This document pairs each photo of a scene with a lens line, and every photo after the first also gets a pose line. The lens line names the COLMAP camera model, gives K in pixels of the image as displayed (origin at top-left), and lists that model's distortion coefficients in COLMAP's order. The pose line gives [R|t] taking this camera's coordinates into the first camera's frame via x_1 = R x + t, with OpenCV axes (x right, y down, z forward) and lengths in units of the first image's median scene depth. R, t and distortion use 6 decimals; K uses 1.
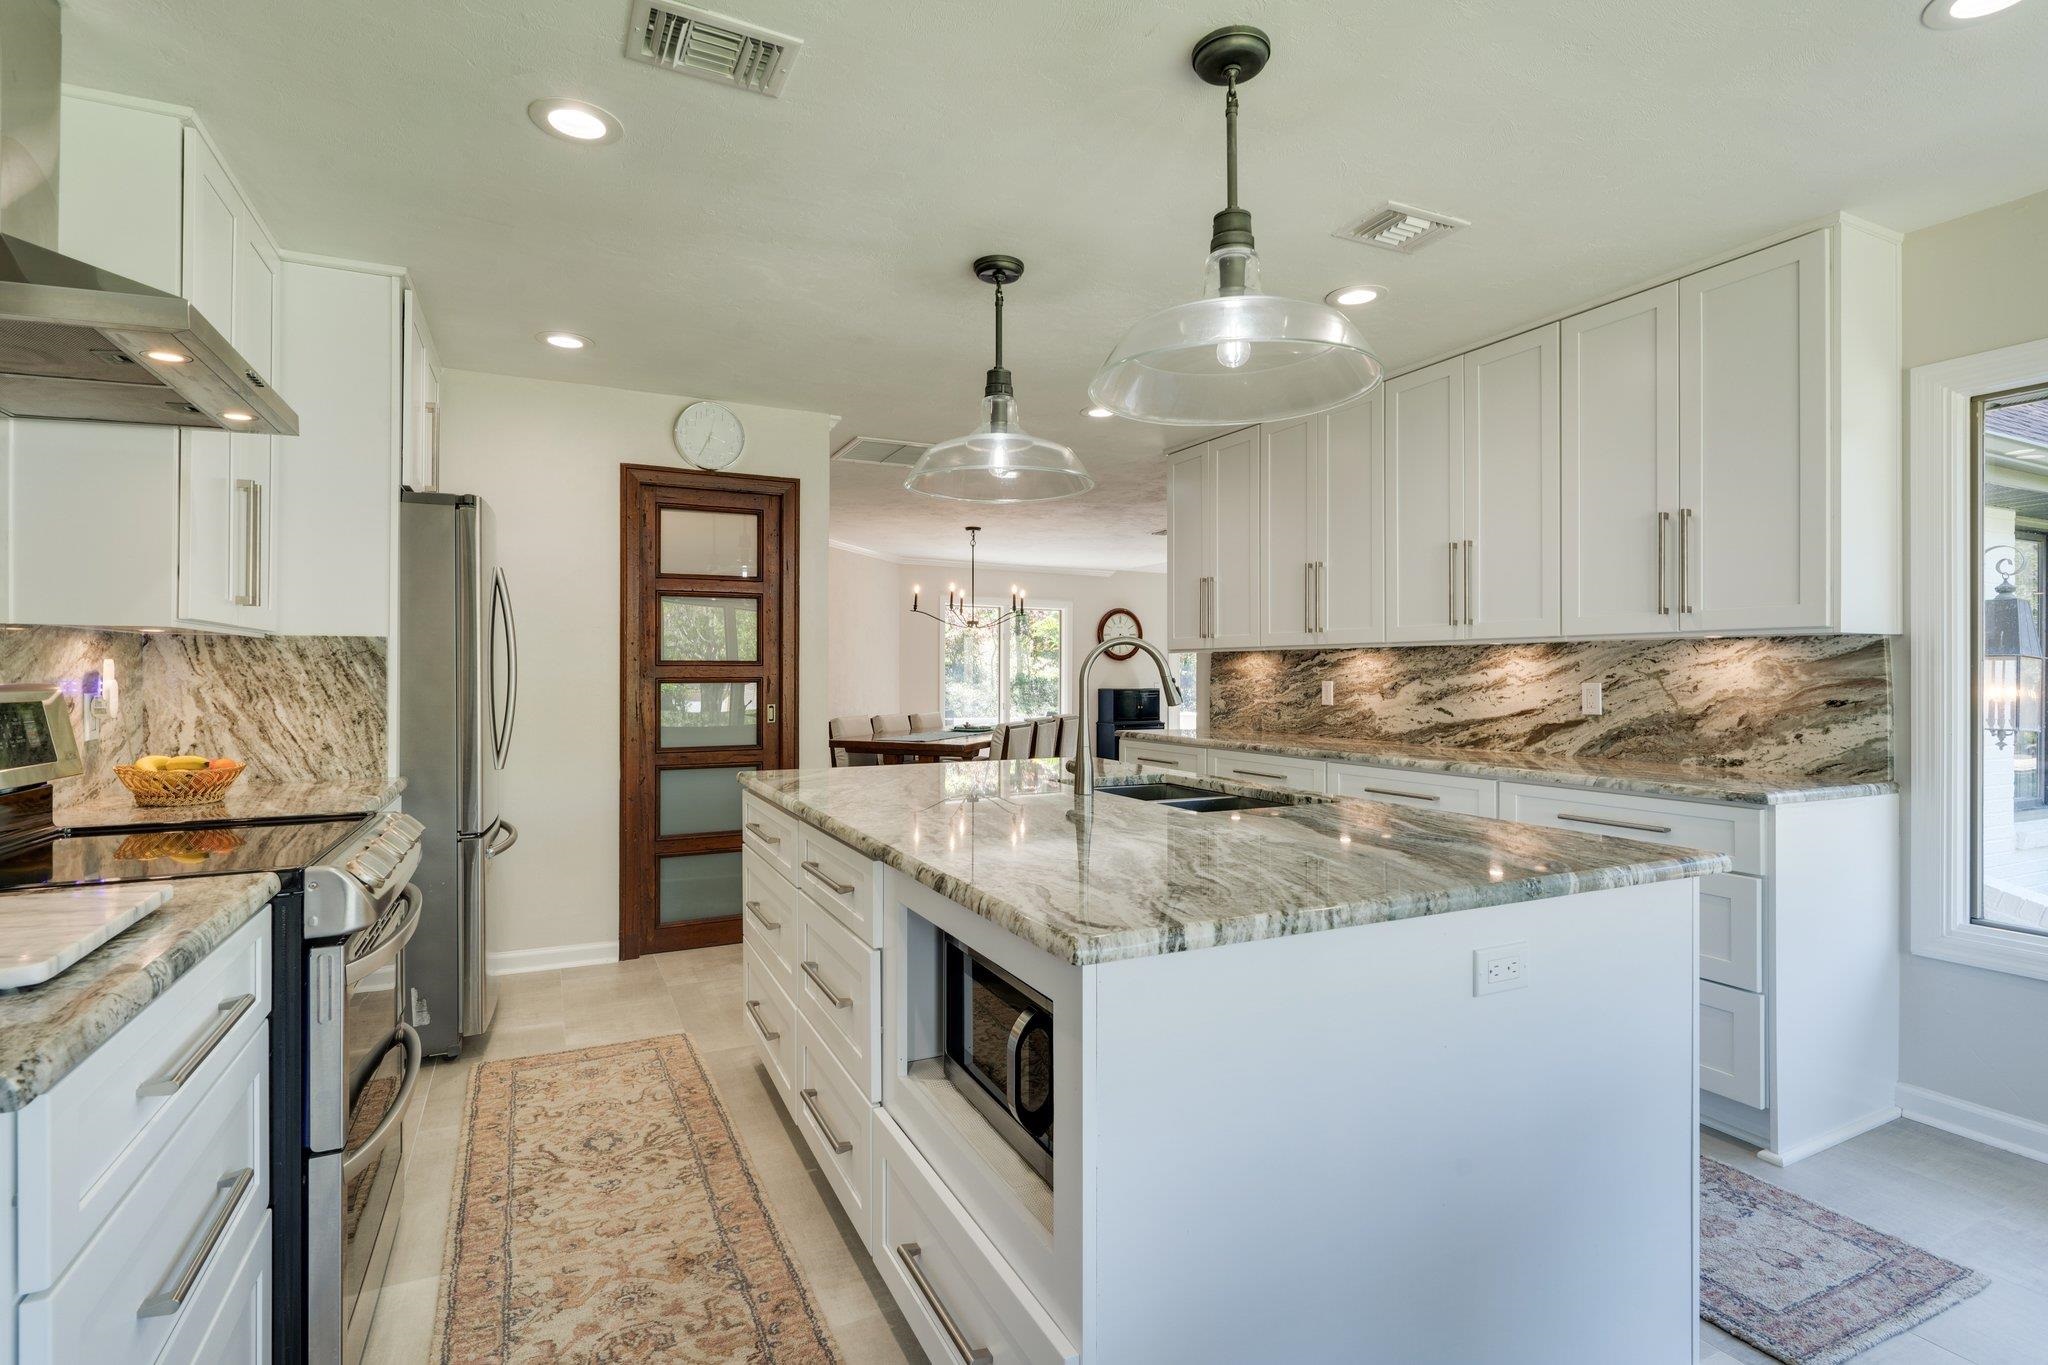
lens RADIAL K [[978.7, 0, 1016.4], [0, 978.7, 661.0], [0, 0, 1]] dist [0.005259, 0.000195]
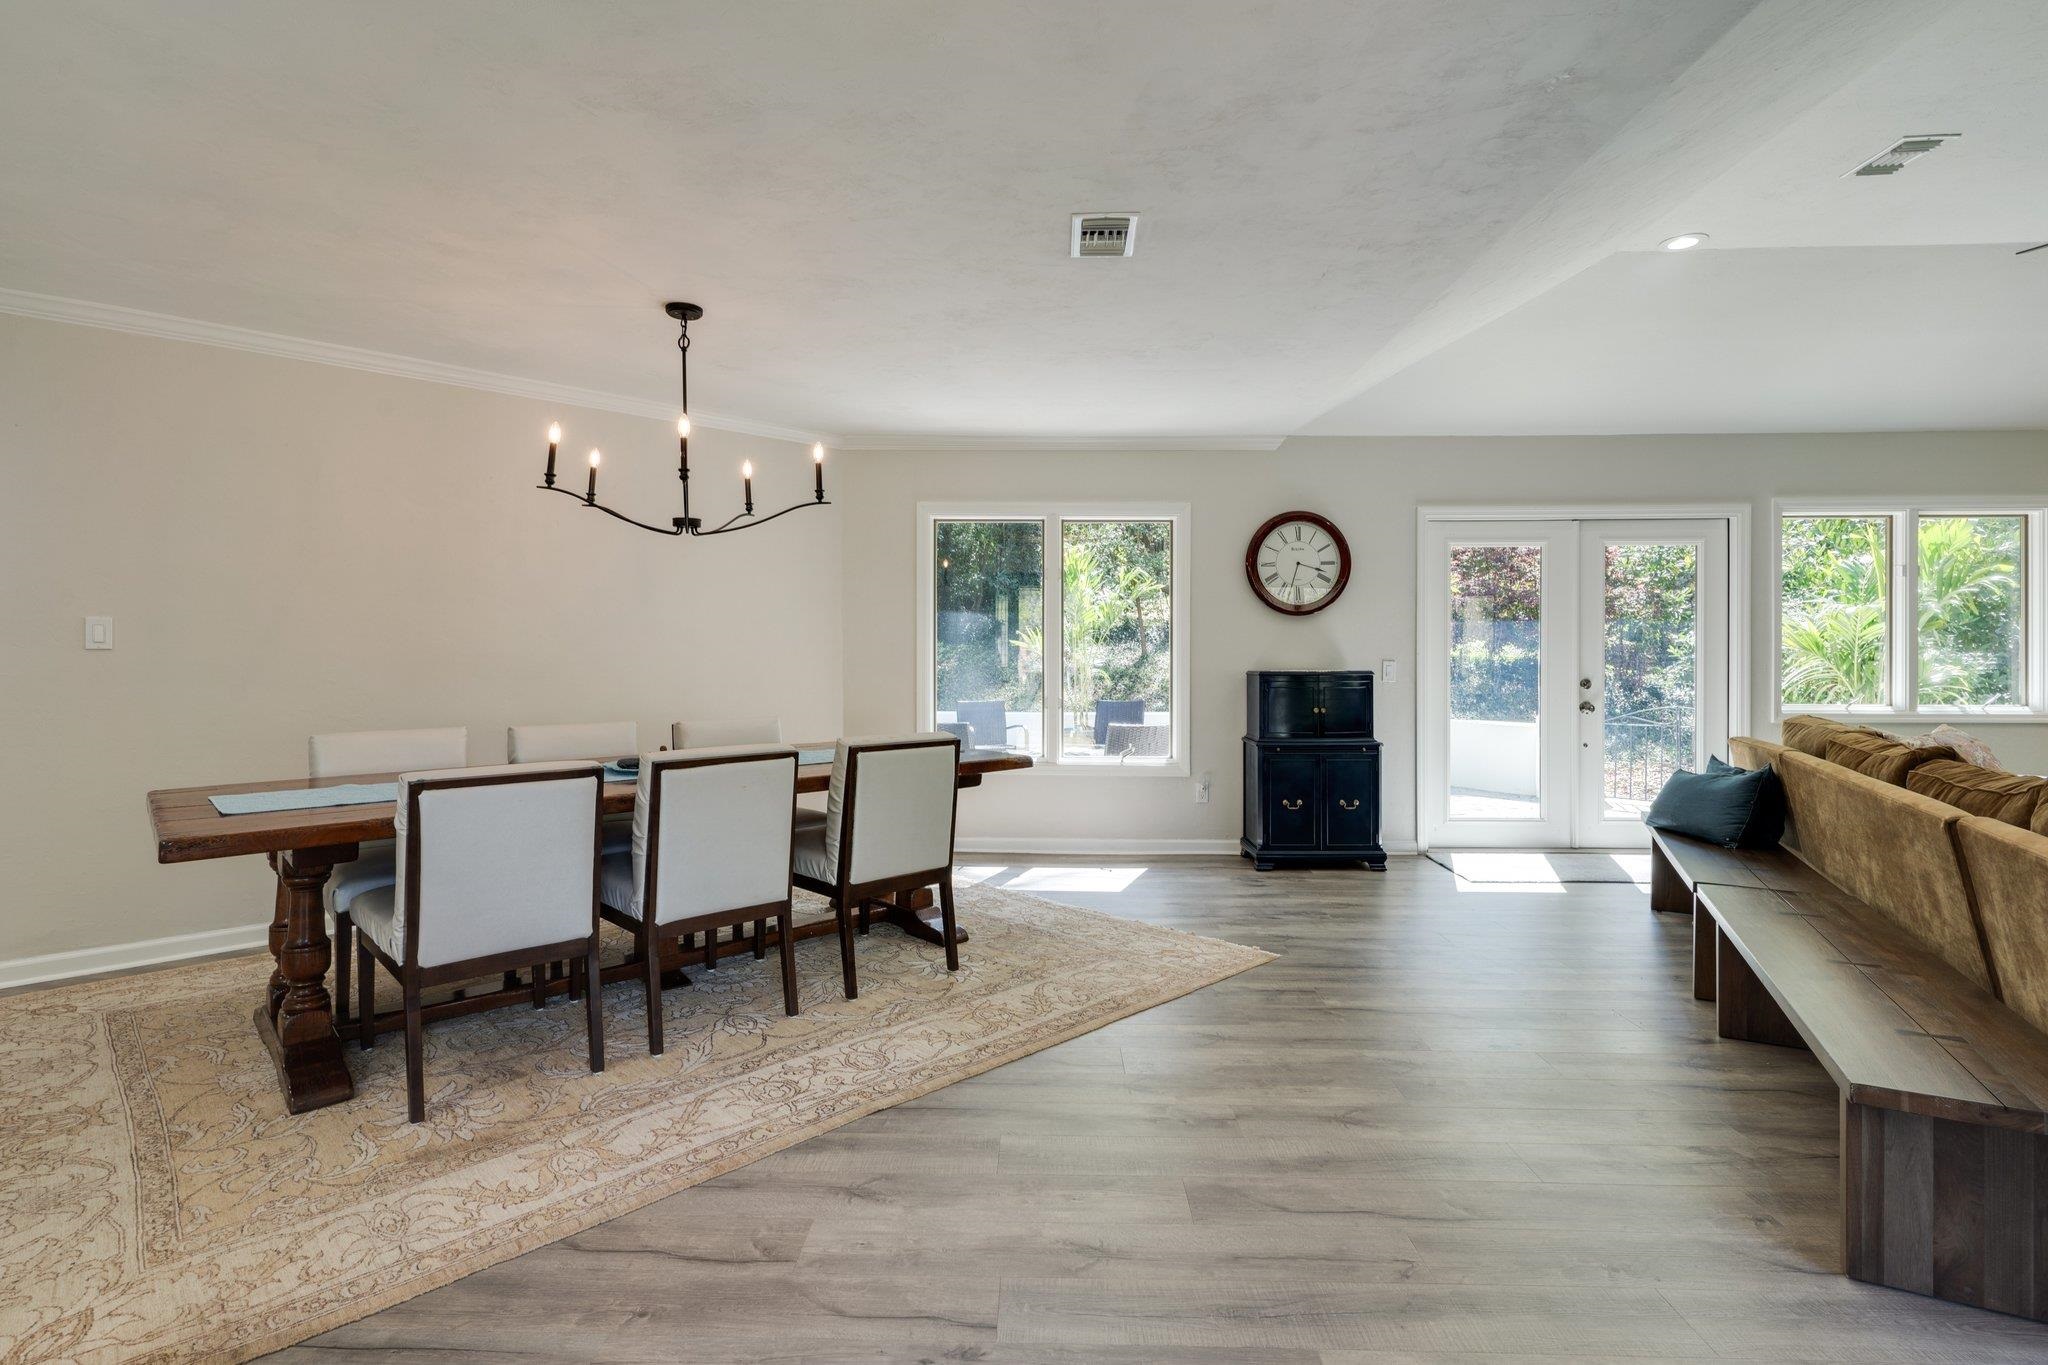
lens RADIAL K [[978.7, 0, 1016.4], [0, 978.7, 661.0], [0, 0, 1]] dist [0.005259, 0.000195]
pose [[0.886906, 0.008764, -0.461867, 0.540779], [0.003040, 0.999688, 0.024805, 0.025607], [0.461940, -0.023404, 0.886602, 1.261707]]
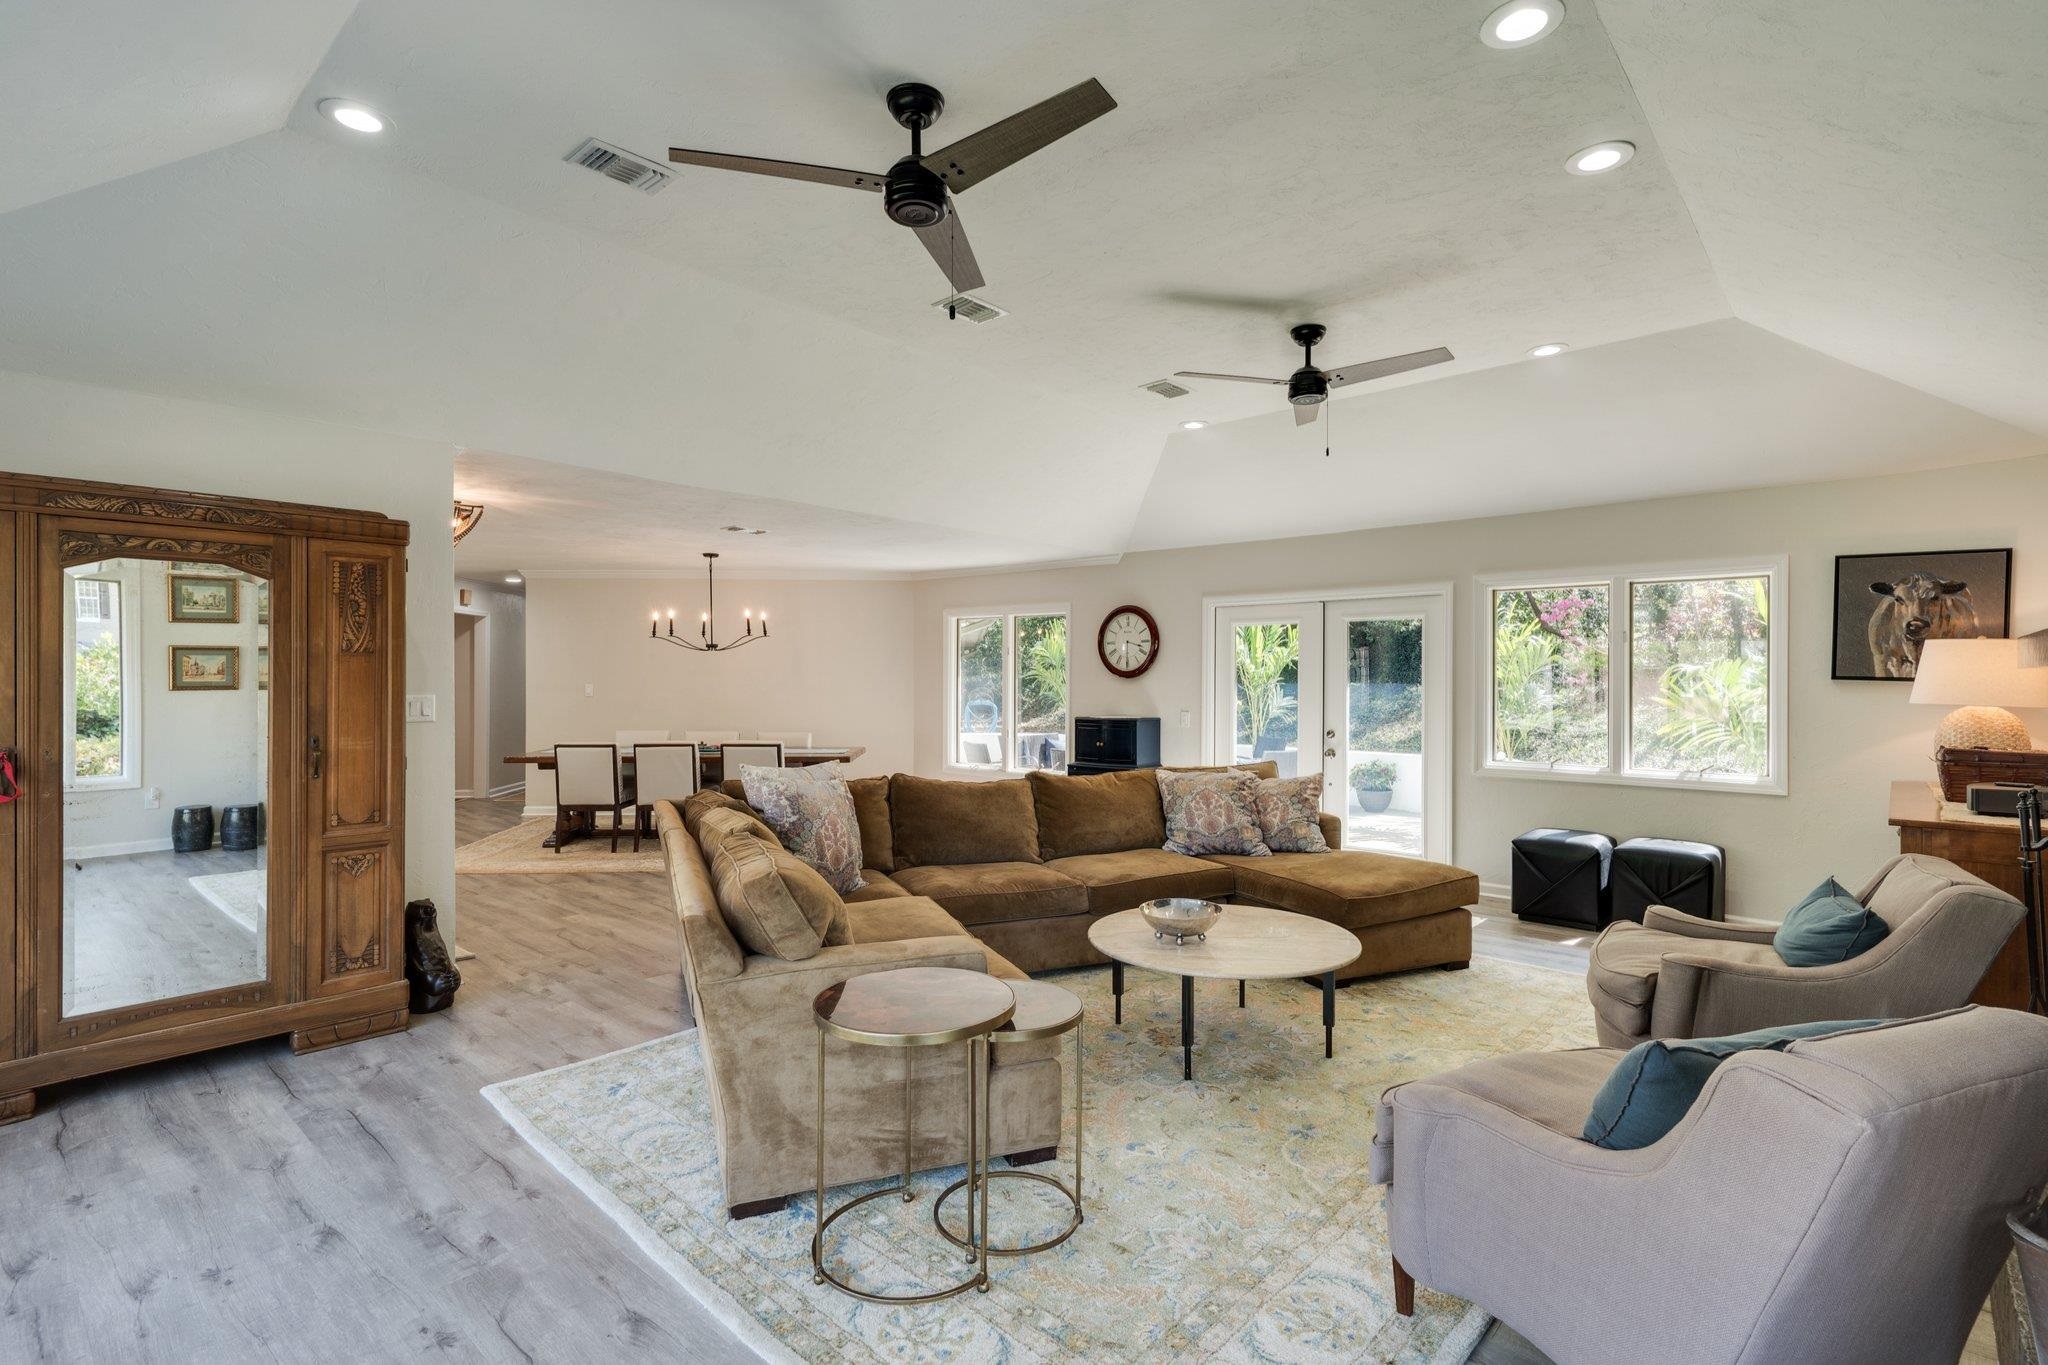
lens RADIAL K [[967.7, 0, 1026.6], [0, 967.7, 675.2], [0, 0, 1]] dist [0.001631, 0.000075]
pose [[0.383550, -0.001281, -0.923519, 1.880222], [0.007660, 0.999969, 0.001795, -0.012011], [0.923489, -0.007763, 0.383548, 1.704437]]
